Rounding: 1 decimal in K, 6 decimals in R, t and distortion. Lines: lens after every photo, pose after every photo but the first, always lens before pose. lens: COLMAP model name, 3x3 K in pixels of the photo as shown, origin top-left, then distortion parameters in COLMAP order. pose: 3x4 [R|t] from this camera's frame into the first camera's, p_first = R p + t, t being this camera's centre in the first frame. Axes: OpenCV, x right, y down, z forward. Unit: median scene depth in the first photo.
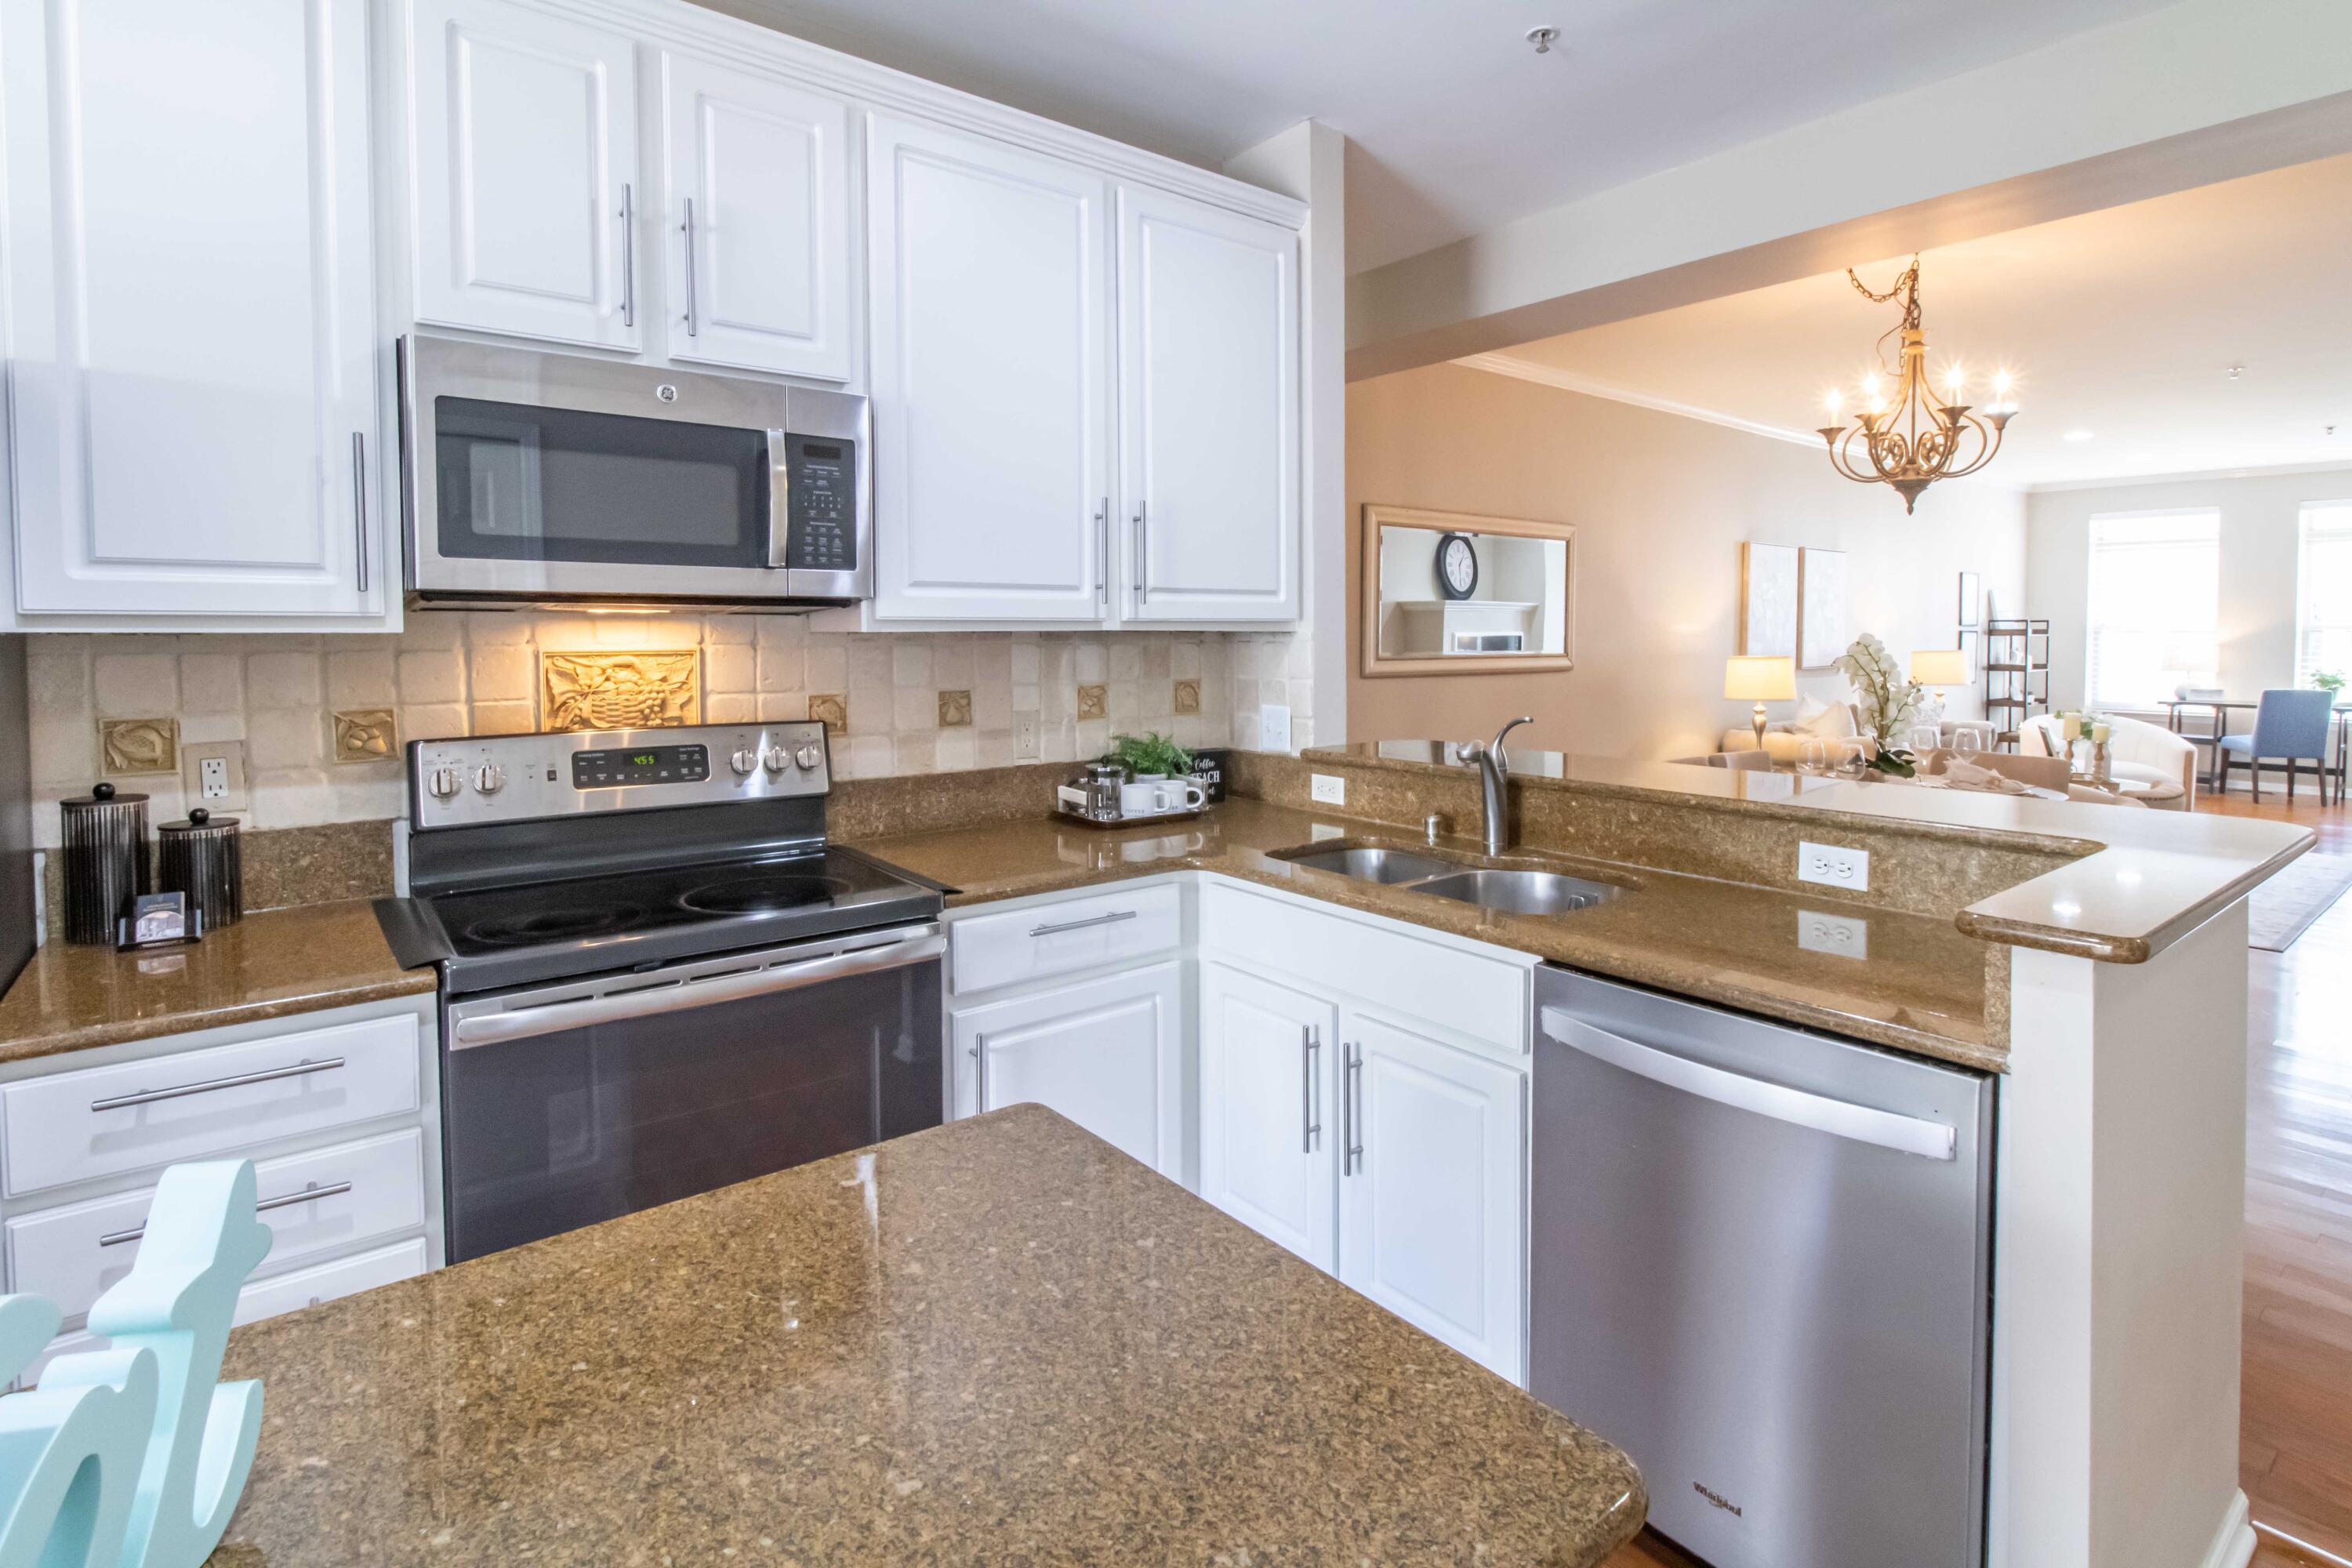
lens RADIAL K [[1176.2, 0, 1175.0], [0, 1176.2, 677.8], [0, 0, 1]] dist [0.000062, -0.006859]
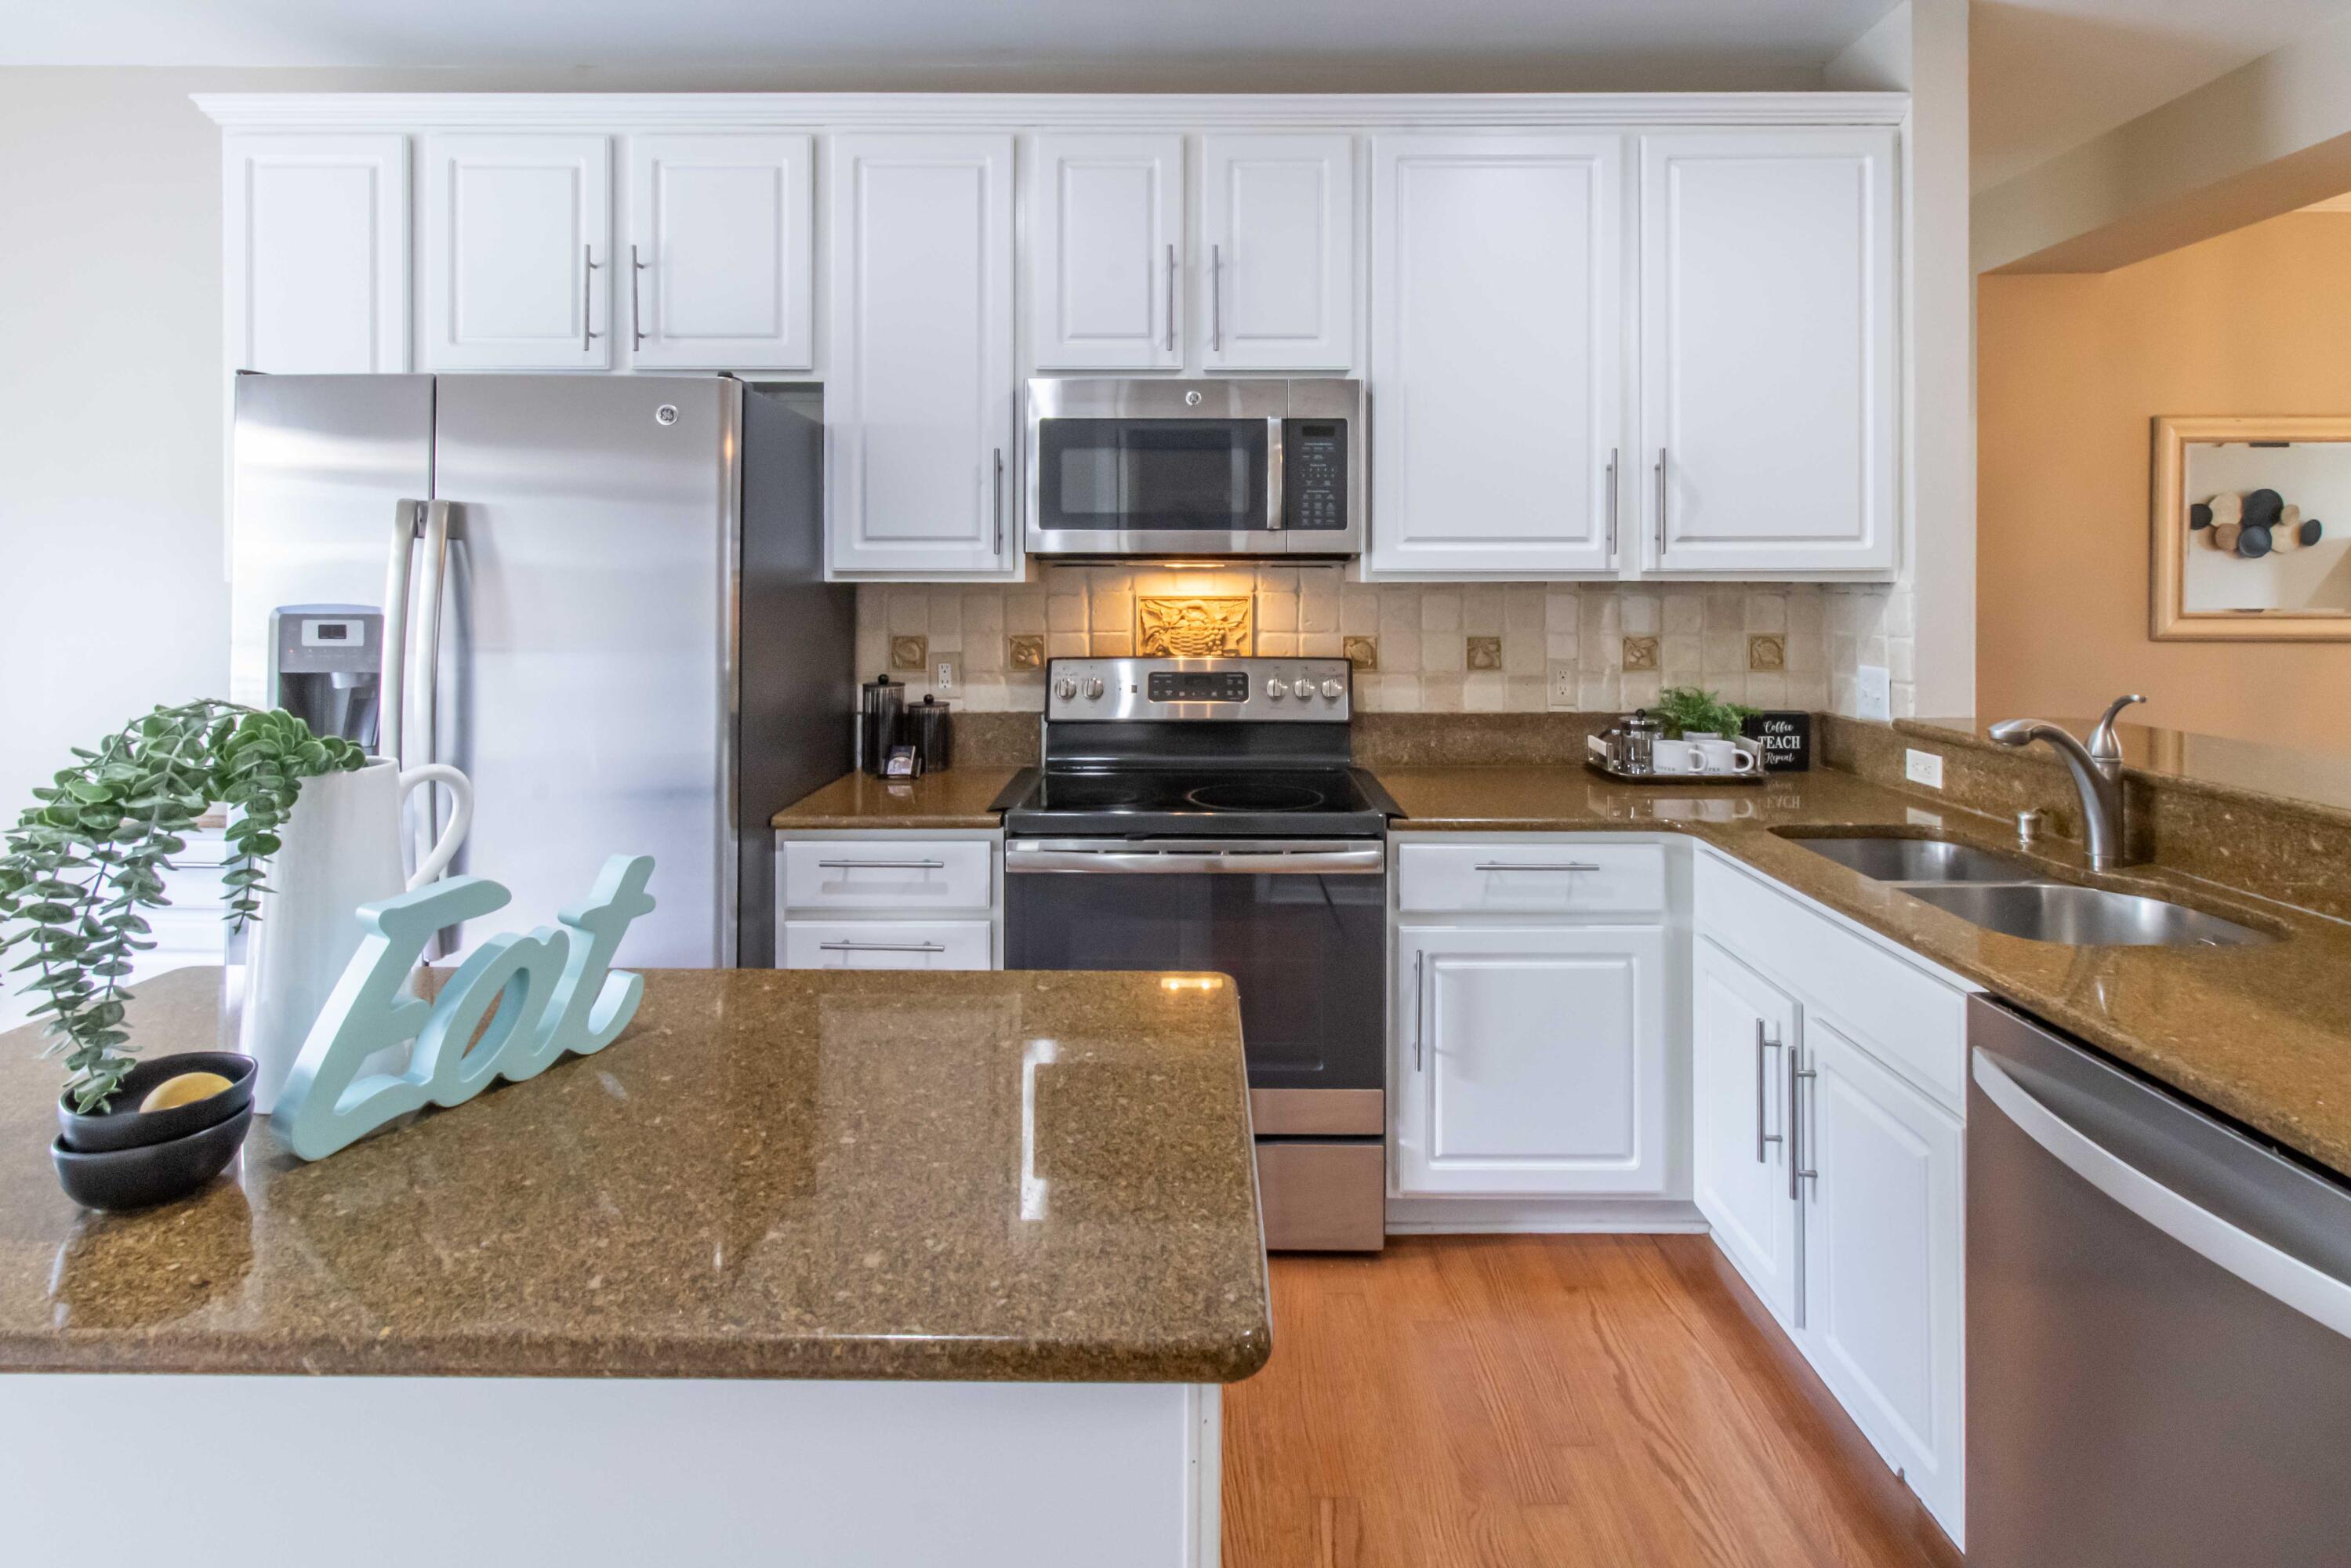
lens RADIAL K [[1112.4, 0, 1139.8], [0, 1112.4, 576.9], [0, 0, 1]] dist [0.000197, -0.000445]
pose [[0.773258, 0.000101, -0.634091, 0.231272], [-0.025785, 0.999178, -0.031285, -0.003983], [0.633567, 0.040542, 0.772625, 0.018261]]
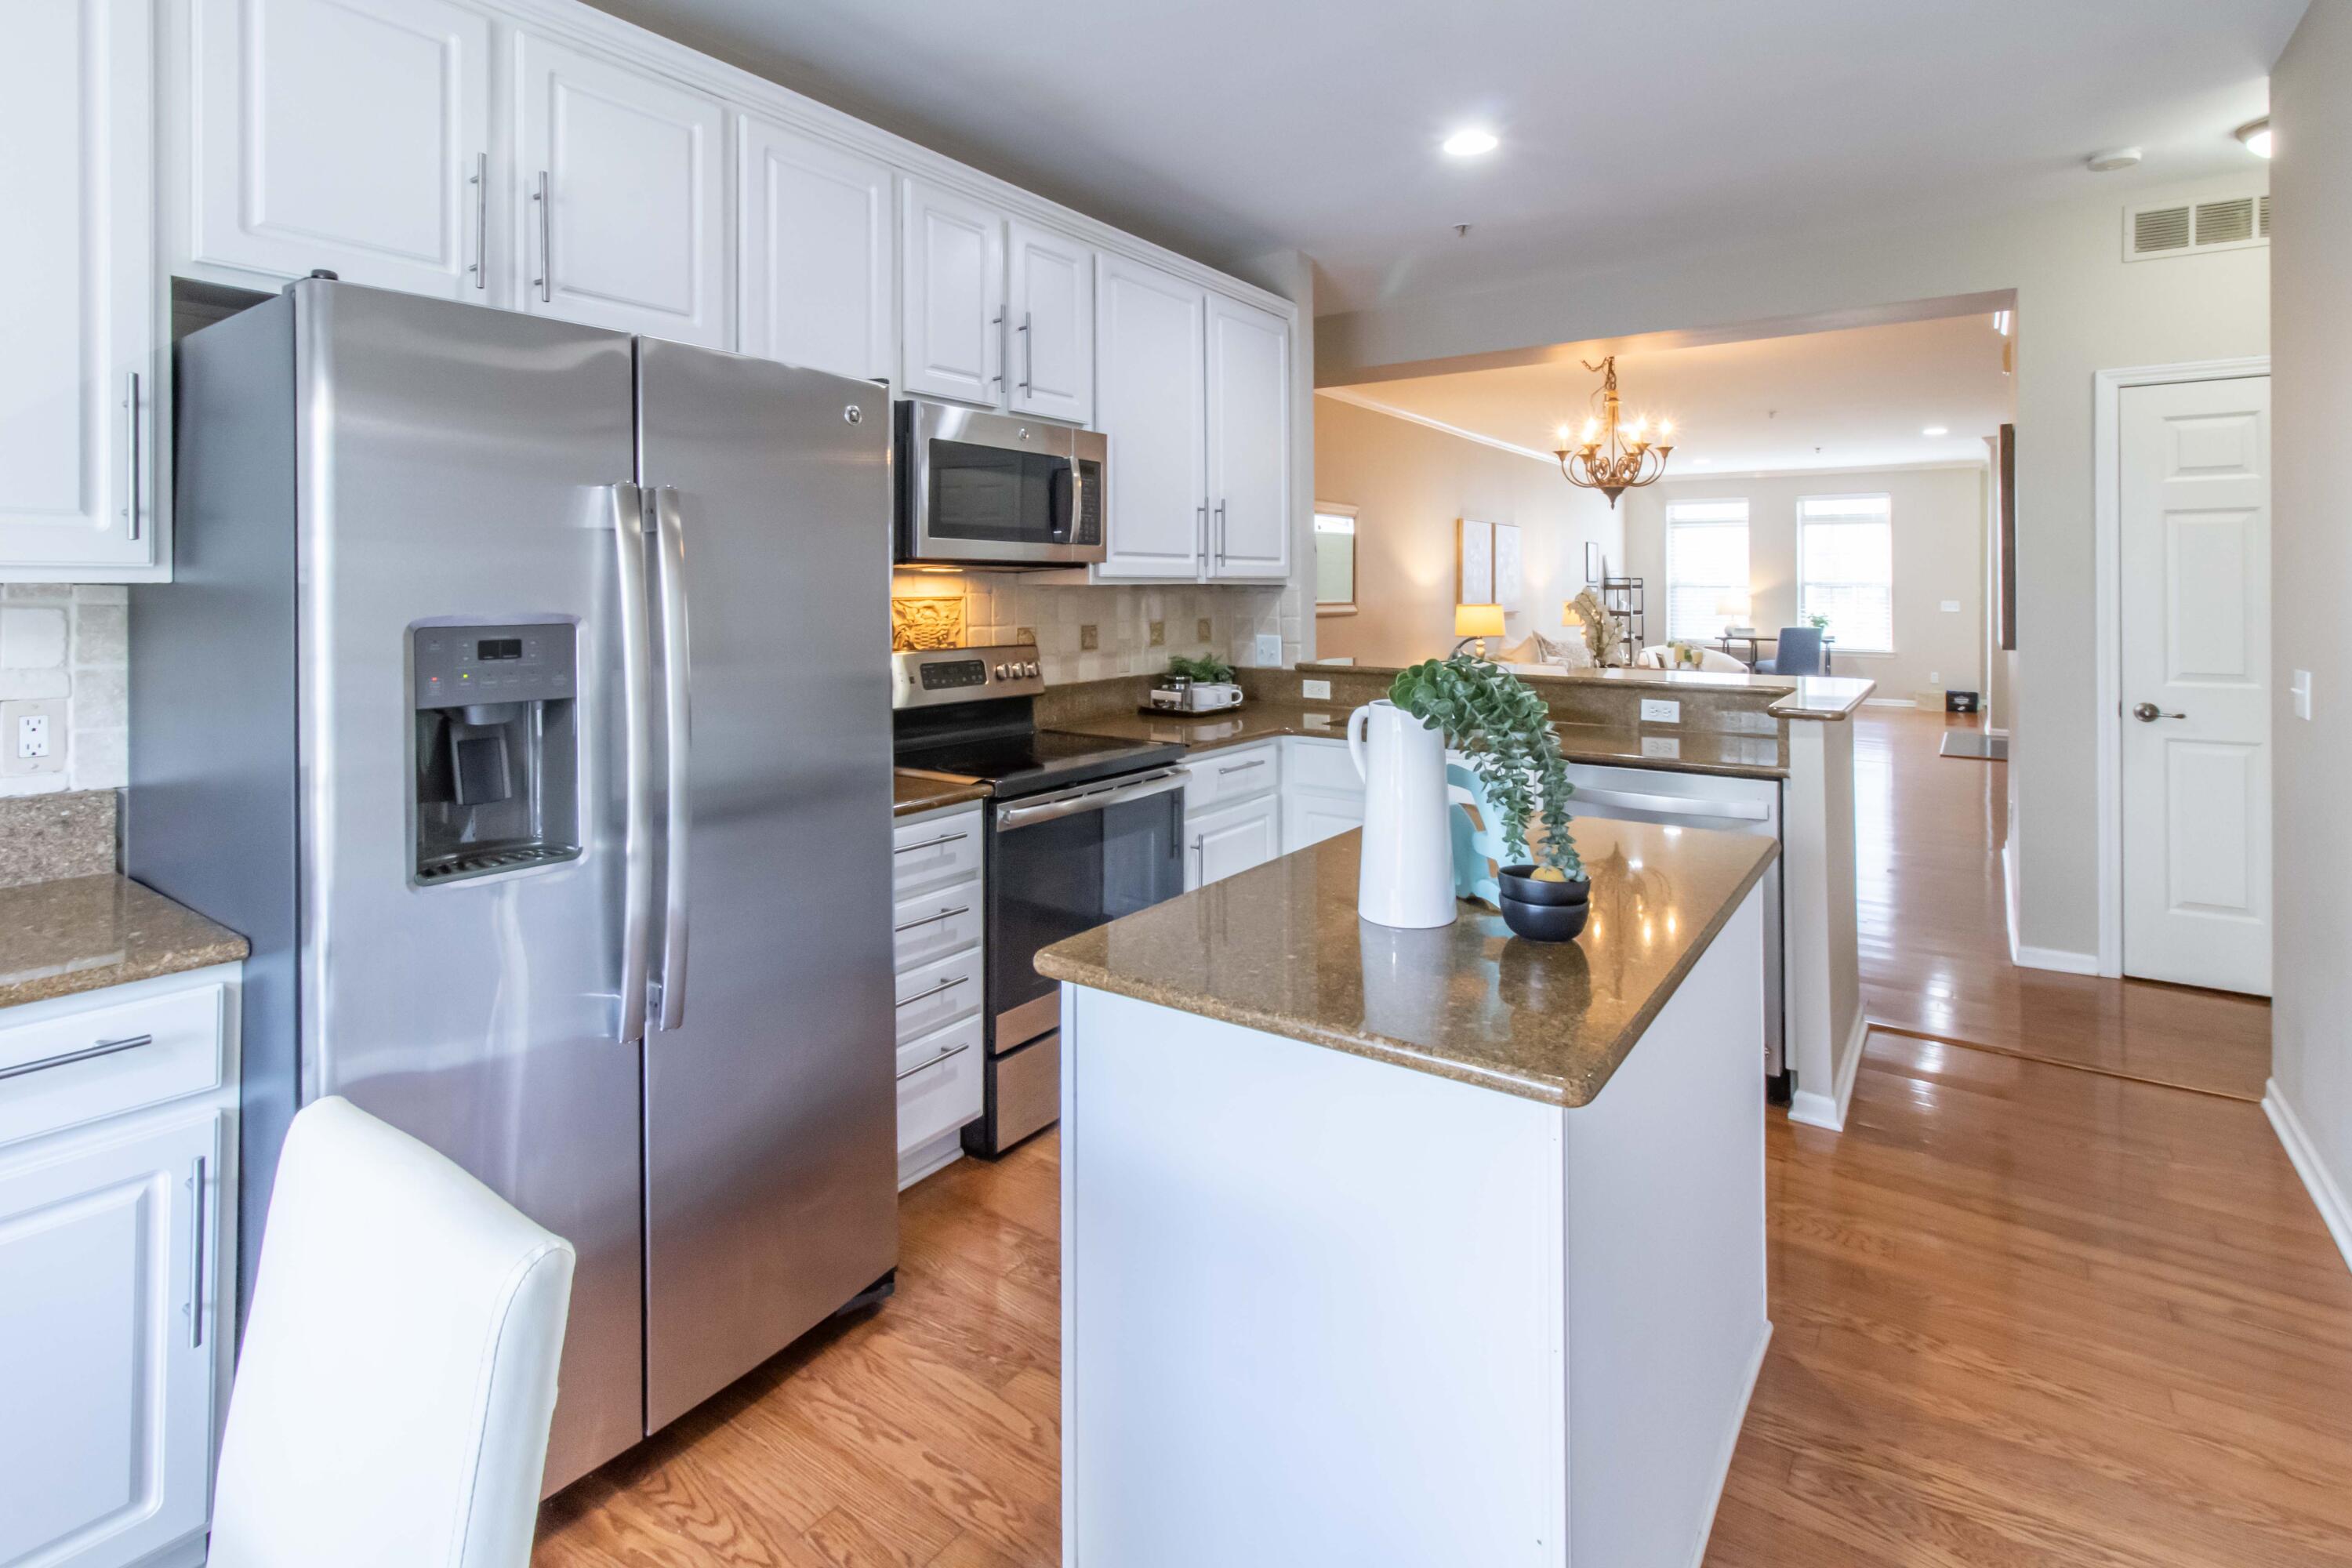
lens RADIAL K [[1115.2, 0, 1177.3], [0, 1115.2, 584.6], [0, 0, 1]] dist [0.006940, 0.000433]
pose [[0.963204, 0.003868, 0.268742, -0.491093], [0.006503, 0.999268, -0.037690, 0.014876], [-0.268691, 0.038051, 0.962474, -0.383995]]
